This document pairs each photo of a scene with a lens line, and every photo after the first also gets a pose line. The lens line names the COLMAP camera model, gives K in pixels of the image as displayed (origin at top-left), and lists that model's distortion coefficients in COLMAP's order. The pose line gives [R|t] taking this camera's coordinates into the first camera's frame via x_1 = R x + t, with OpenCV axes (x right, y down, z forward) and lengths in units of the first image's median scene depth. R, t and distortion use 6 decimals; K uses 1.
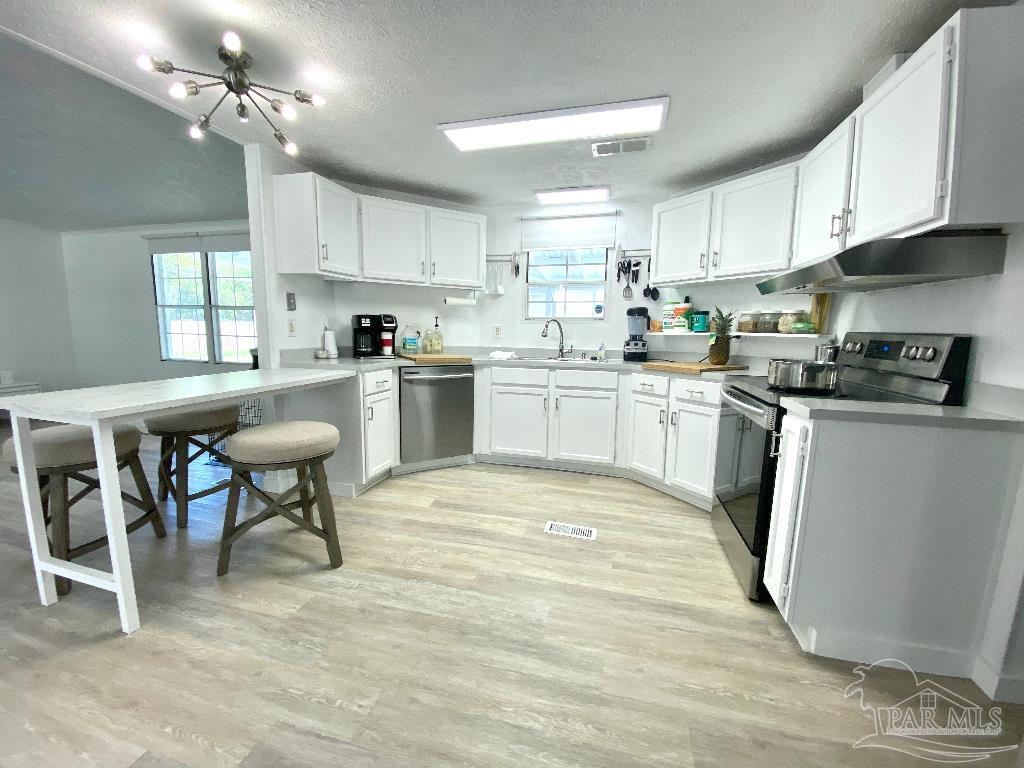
lens RADIAL K [[421.3, 0, 512.0], [0, 421.3, 384.0], [0, 0, 1]] dist [0.068017, -0.053151]
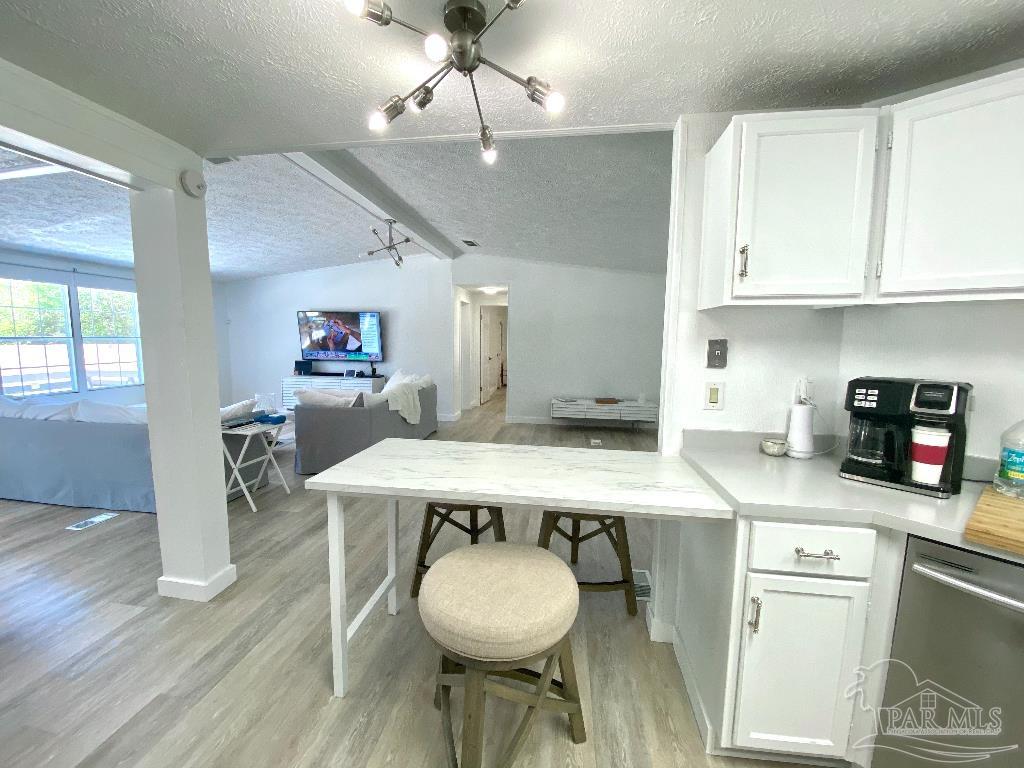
lens RADIAL K [[421.3, 0, 512.0], [0, 421.3, 384.0], [0, 0, 1]] dist [0.068017, -0.053151]
pose [[0.110391, 0.094495, -0.989386, 0.047953], [-0.138377, 0.987236, 0.078850, -0.148862], [0.984208, 0.128204, 0.122058, 0.612262]]
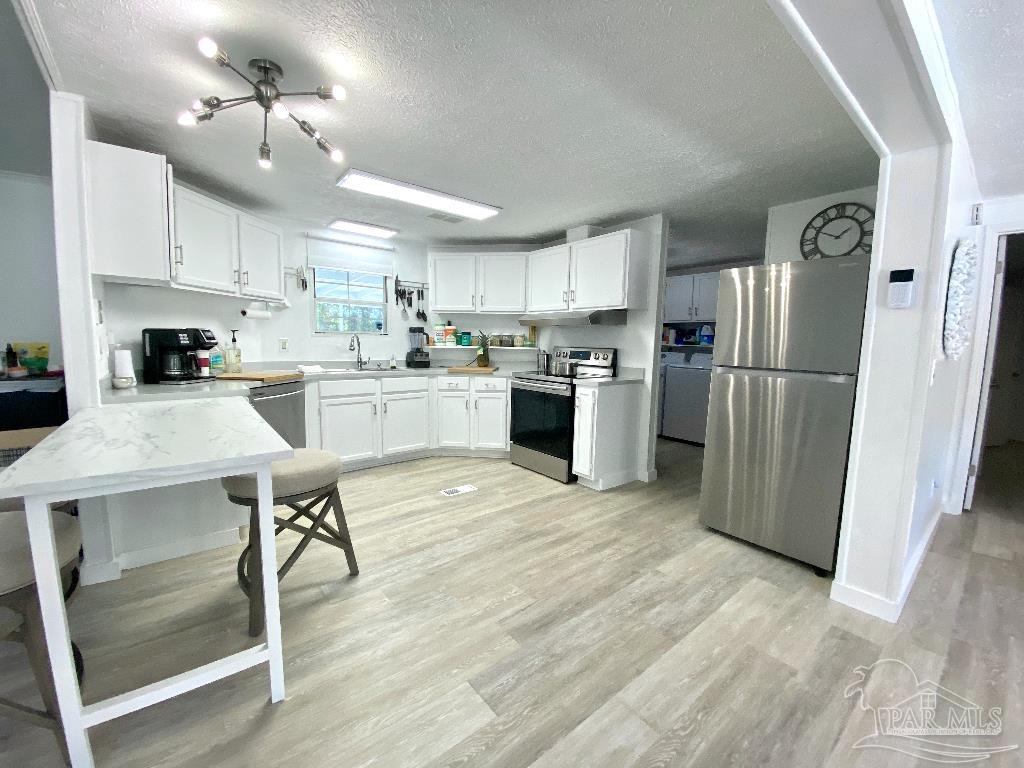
lens RADIAL K [[421.3, 0, 512.0], [0, 421.3, 384.0], [0, 0, 1]] dist [0.068017, -0.053151]
pose [[0.574784, -0.087938, 0.813566, -0.686690], [0.095865, 0.994599, 0.039776, -0.033440], [-0.812670, 0.055130, 0.580110, 0.025202]]
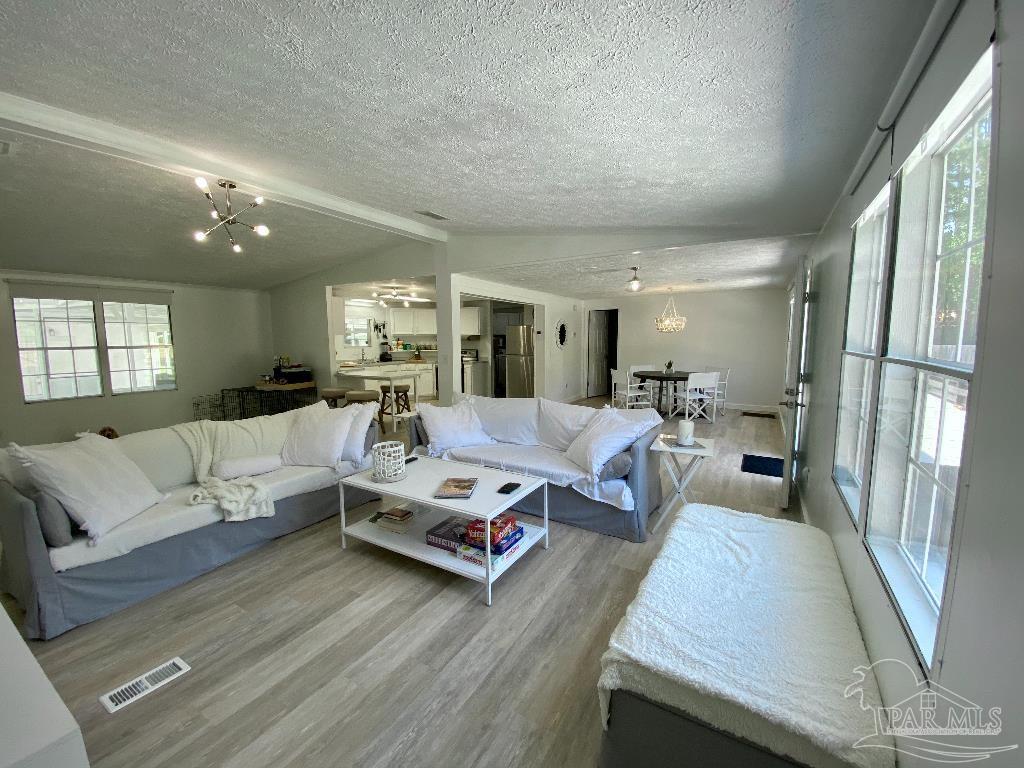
lens RADIAL K [[421.3, 0, 512.0], [0, 421.3, 384.0], [0, 0, 1]] dist [0.068017, -0.053151]
pose [[0.281066, -0.122846, 0.951794, -2.403495], [0.137154, 0.986735, 0.086854, -0.042764], [-0.949837, 0.106130, 0.294186, -0.638367]]
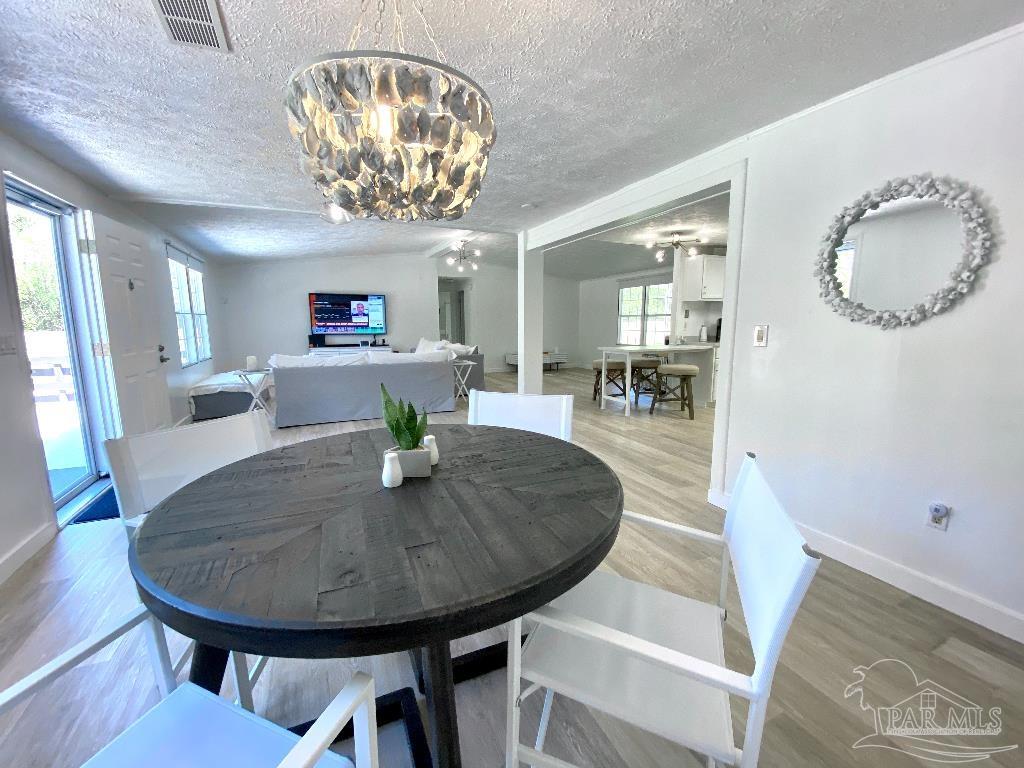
lens RADIAL K [[421.3, 0, 512.0], [0, 421.3, 384.0], [0, 0, 1]] dist [0.068017, -0.053151]
pose [[0.651910, 0.090736, -0.752849, 0.534975], [-0.088396, 0.995140, 0.043394, 0.137310], [0.753127, 0.038260, 0.656762, -1.014595]]
